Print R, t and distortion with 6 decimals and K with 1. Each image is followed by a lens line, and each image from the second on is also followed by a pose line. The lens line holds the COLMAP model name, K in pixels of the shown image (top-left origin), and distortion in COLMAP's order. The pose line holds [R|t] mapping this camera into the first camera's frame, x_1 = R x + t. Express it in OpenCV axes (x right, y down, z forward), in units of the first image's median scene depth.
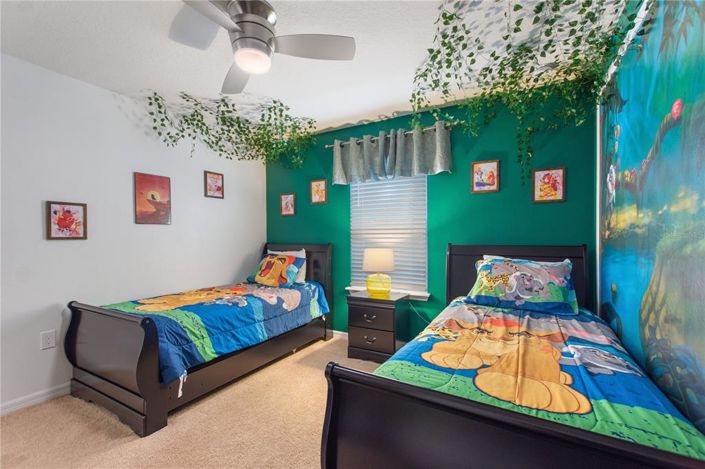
lens RADIAL K [[322.3, 0, 347.6], [0, 322.3, 237.8], [0, 0, 1]] dist [0.001837, -0.000305]
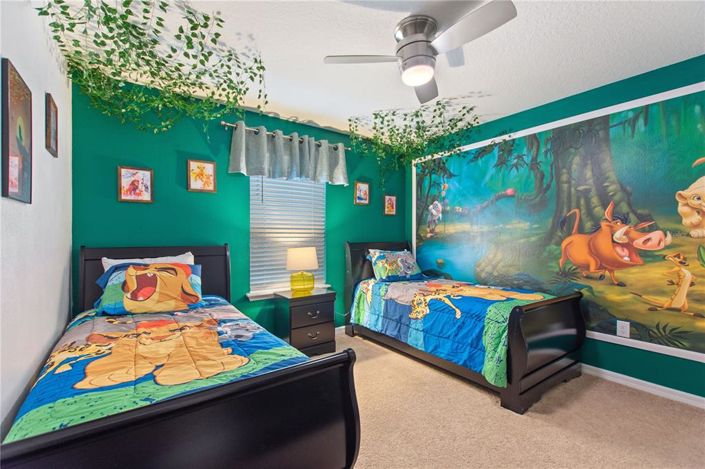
lens RADIAL K [[303.8, 0, 349.1], [0, 303.8, 234.8], [0, 0, 1]] dist [0.008116, -0.000434]
pose [[0.399570, 0.000186, 0.916703, -0.650054], [-0.007127, 0.999970, 0.002904, -0.009745], [-0.916675, -0.007693, 0.399559, 0.416461]]
